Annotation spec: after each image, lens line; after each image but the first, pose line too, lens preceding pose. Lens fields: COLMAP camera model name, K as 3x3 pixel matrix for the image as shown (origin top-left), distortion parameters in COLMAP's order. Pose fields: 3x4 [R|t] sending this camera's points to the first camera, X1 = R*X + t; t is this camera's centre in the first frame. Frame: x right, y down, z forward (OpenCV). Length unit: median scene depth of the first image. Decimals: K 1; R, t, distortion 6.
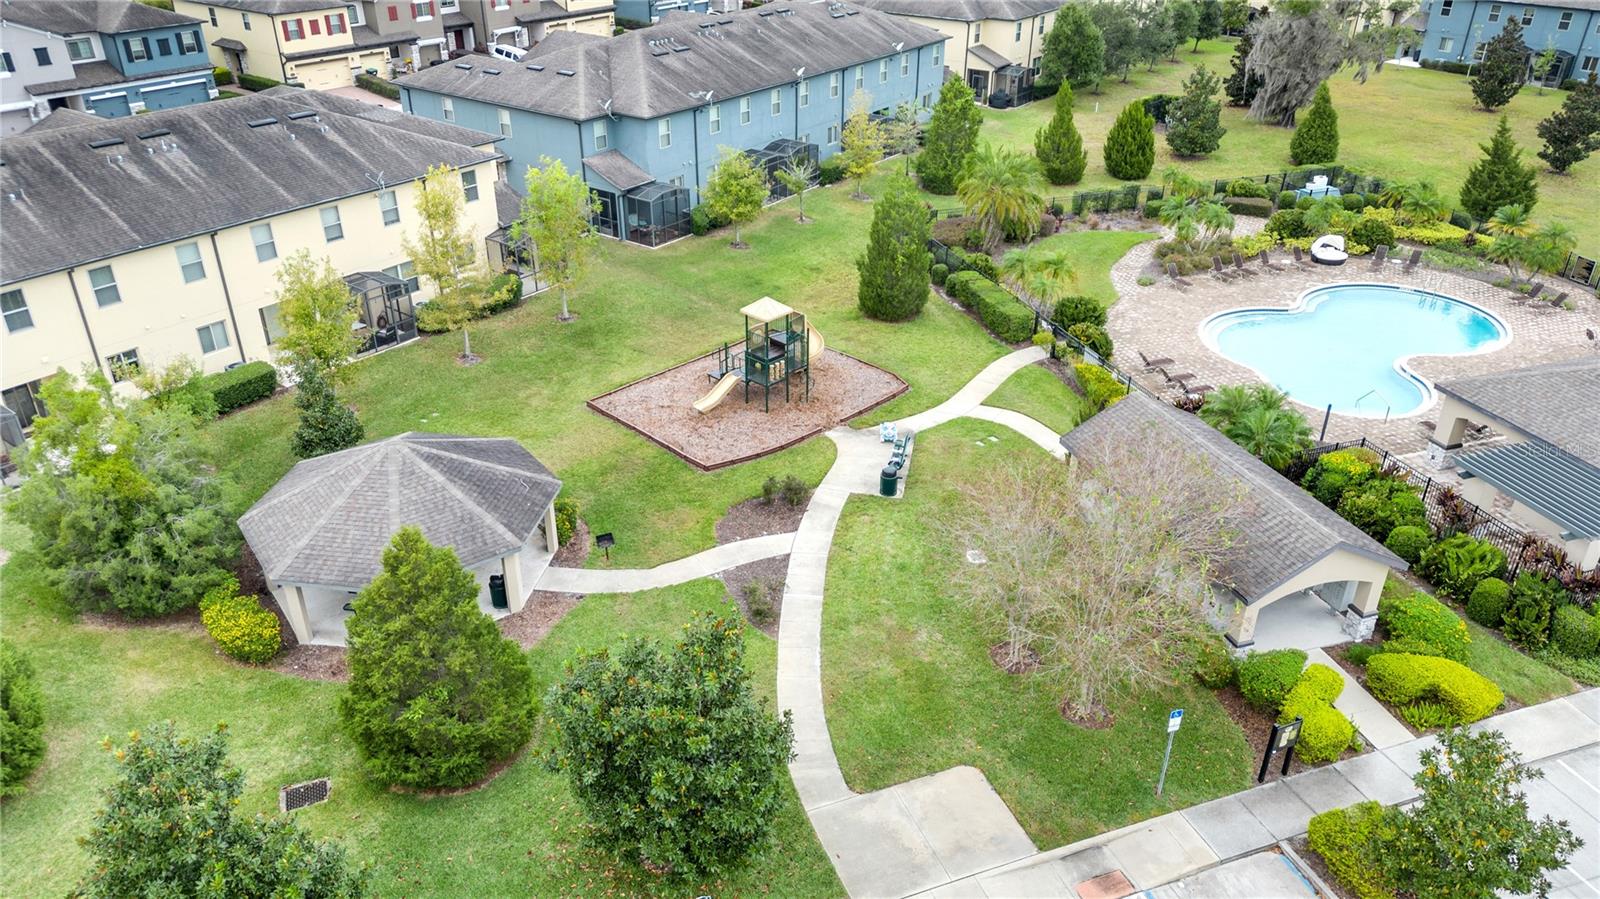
lens RADIAL K [[1100.3, 0, 795.2], [0, 1100.3, 456.1], [0, 0, 1]] dist [0.059001, -0.079119]
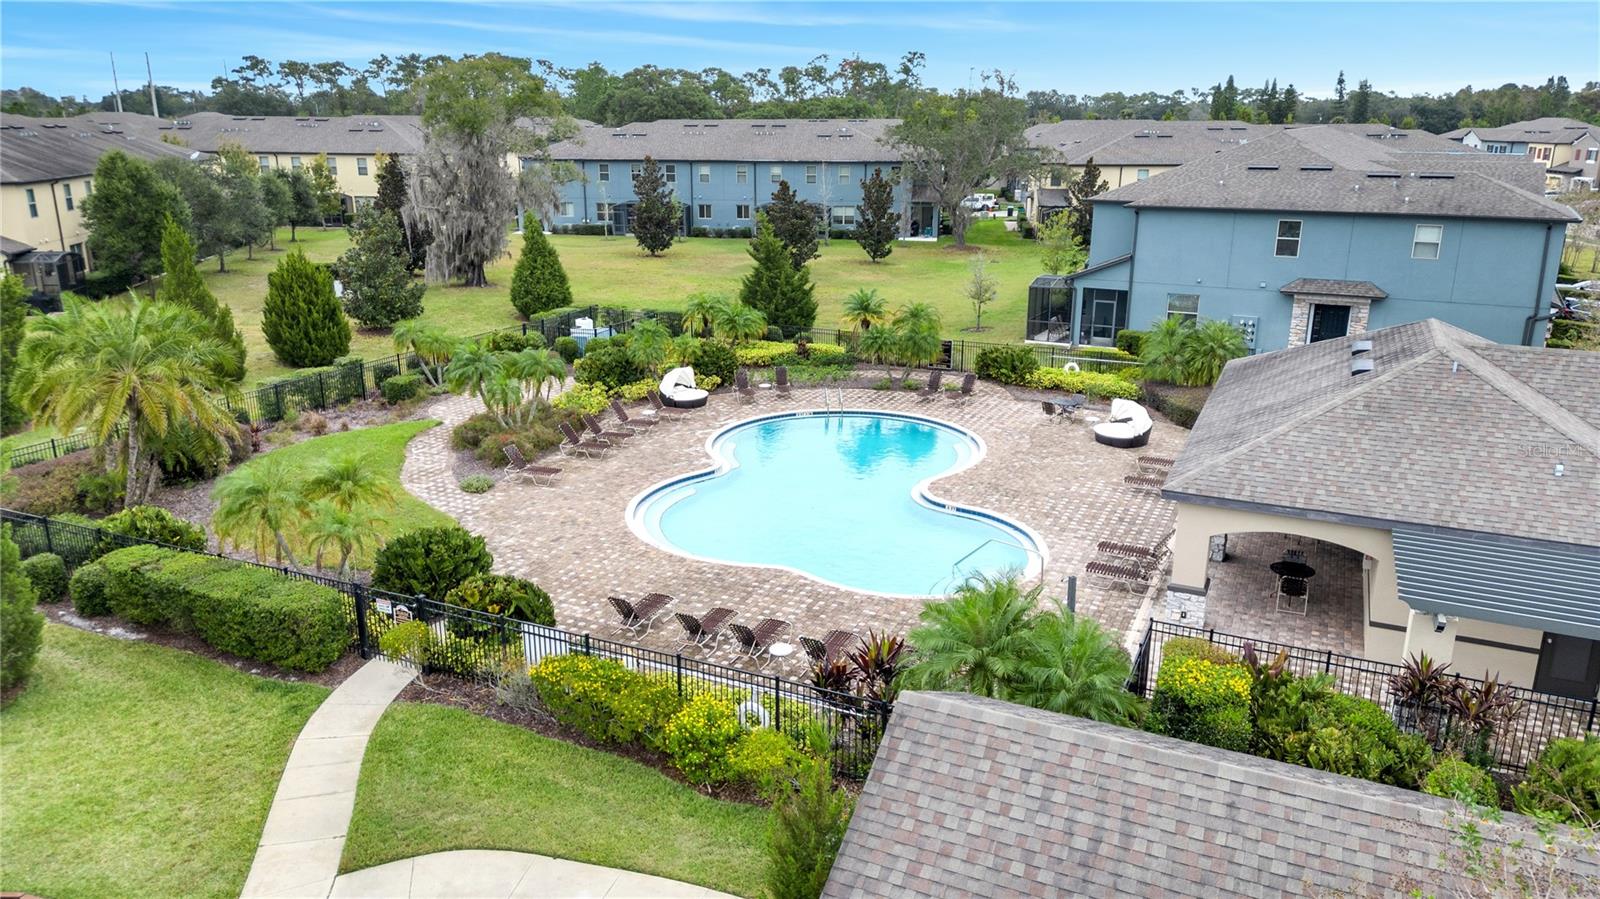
lens RADIAL K [[1124.4, 0, 799.9], [0, 1124.4, 429.3], [0, 0, 1]] dist [0.001350, 0.000306]
pose [[0.679721, -0.189993, 0.708436, 0.031996], [0.359668, 0.928110, -0.096184, -0.068762], [-0.639232, 0.320180, 0.699190, 0.473247]]
